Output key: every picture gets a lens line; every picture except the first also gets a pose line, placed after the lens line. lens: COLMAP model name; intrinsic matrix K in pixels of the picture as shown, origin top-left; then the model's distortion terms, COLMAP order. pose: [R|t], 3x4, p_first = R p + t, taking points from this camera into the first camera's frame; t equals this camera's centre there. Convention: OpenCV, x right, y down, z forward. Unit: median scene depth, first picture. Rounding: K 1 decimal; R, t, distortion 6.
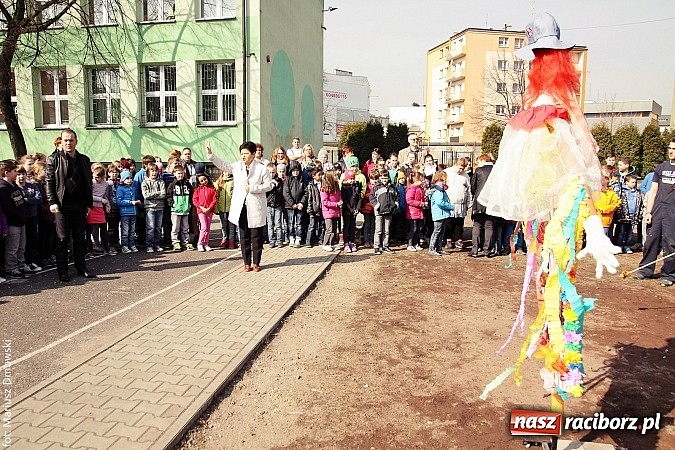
lens RADIAL K [[546.0, 0, 329.8], [0, 546.0, 227.2], [0, 0, 1]] dist [-0.107855, 0.128215]
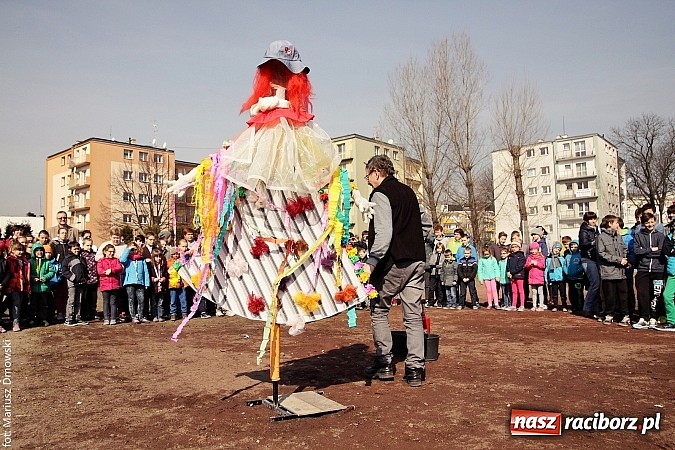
lens RADIAL K [[546.0, 0, 337.9], [0, 546.0, 223.2], [0, 0, 1]] dist [-0.107855, 0.128215]
pose [[0.776473, 0.021332, 0.629789, -0.037854], [0.116009, 0.977505, -0.176139, 0.042148], [-0.619379, 0.209829, 0.756532, -0.014196]]
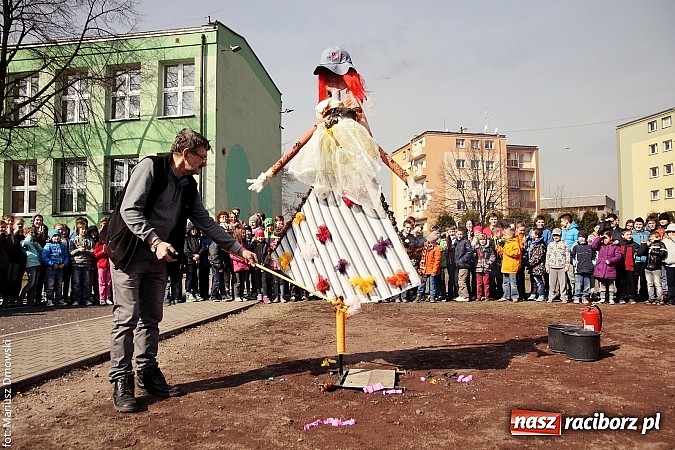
lens RADIAL K [[546.0, 0, 333.6], [0, 546.0, 227.3], [0, 0, 1]] dist [-0.107855, 0.128215]
pose [[0.998751, -0.016455, 0.047181, 0.053405], [0.025030, 0.981971, -0.187365, 0.051497], [-0.043247, 0.188312, 0.981157, -0.063458]]
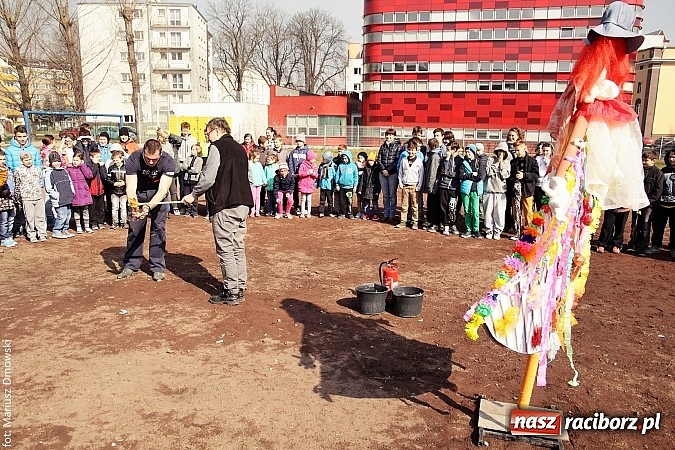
lens RADIAL K [[546.0, 0, 332.5], [0, 546.0, 224.6], [0, 0, 1]] dist [-0.107855, 0.128215]
pose [[0.128255, -0.186643, 0.974020, -0.080770], [0.122843, 0.977558, 0.171146, -0.027481], [-0.984104, 0.097701, 0.148304, 0.171533]]
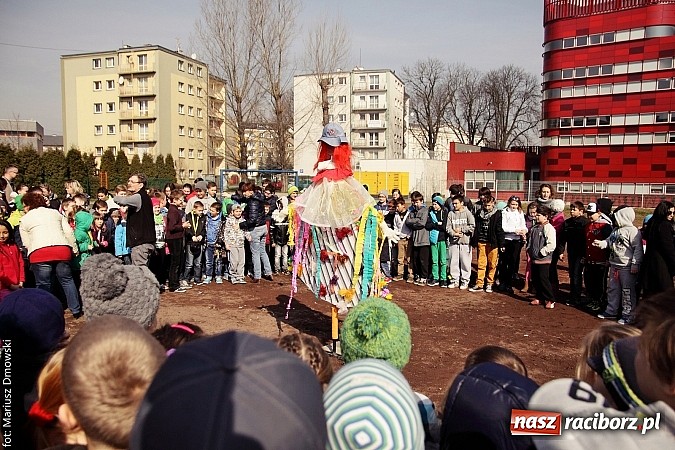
lens RADIAL K [[546.0, 0, 335.4], [0, 546.0, 229.0], [0, 0, 1]] dist [-0.107855, 0.128215]
pose [[0.482257, -0.089892, 0.871405, -0.180528], [0.115205, 0.992590, 0.038636, -0.010770], [-0.868421, 0.081758, 0.489040, -0.000386]]
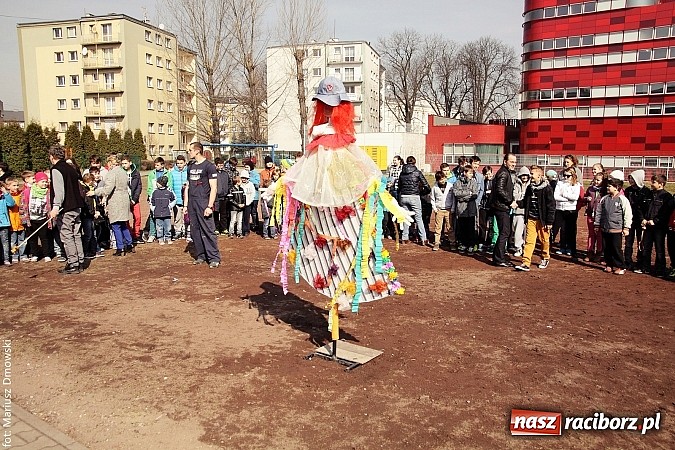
lens RADIAL K [[546.0, 0, 337.2], [0, 546.0, 232.0], [0, 0, 1]] dist [-0.107855, 0.128215]
pose [[0.437028, -0.139793, 0.888518, -0.139102], [0.124238, 0.987761, 0.094299, -0.011663], [-0.890826, 0.069177, 0.449047, 0.035361]]
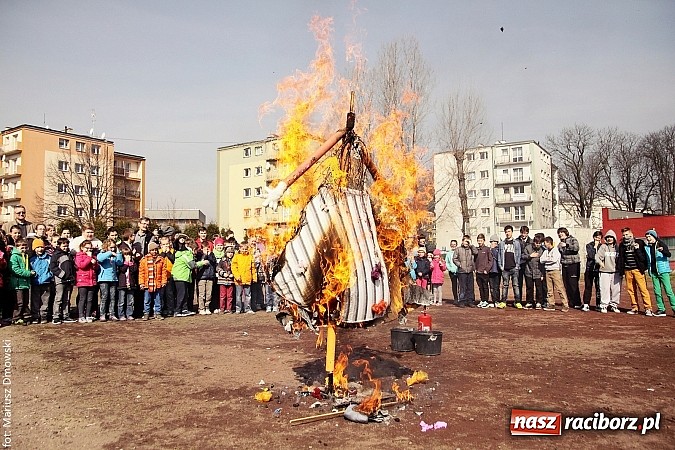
lens RADIAL K [[546.0, 0, 340.9], [0, 546.0, 230.1], [0, 0, 1]] dist [-0.107855, 0.128215]
pose [[0.696467, 0.025911, 0.717120, -0.072159], [0.113523, 0.982785, -0.145762, 0.038176], [-0.708552, 0.182928, 0.681536, -0.004693]]
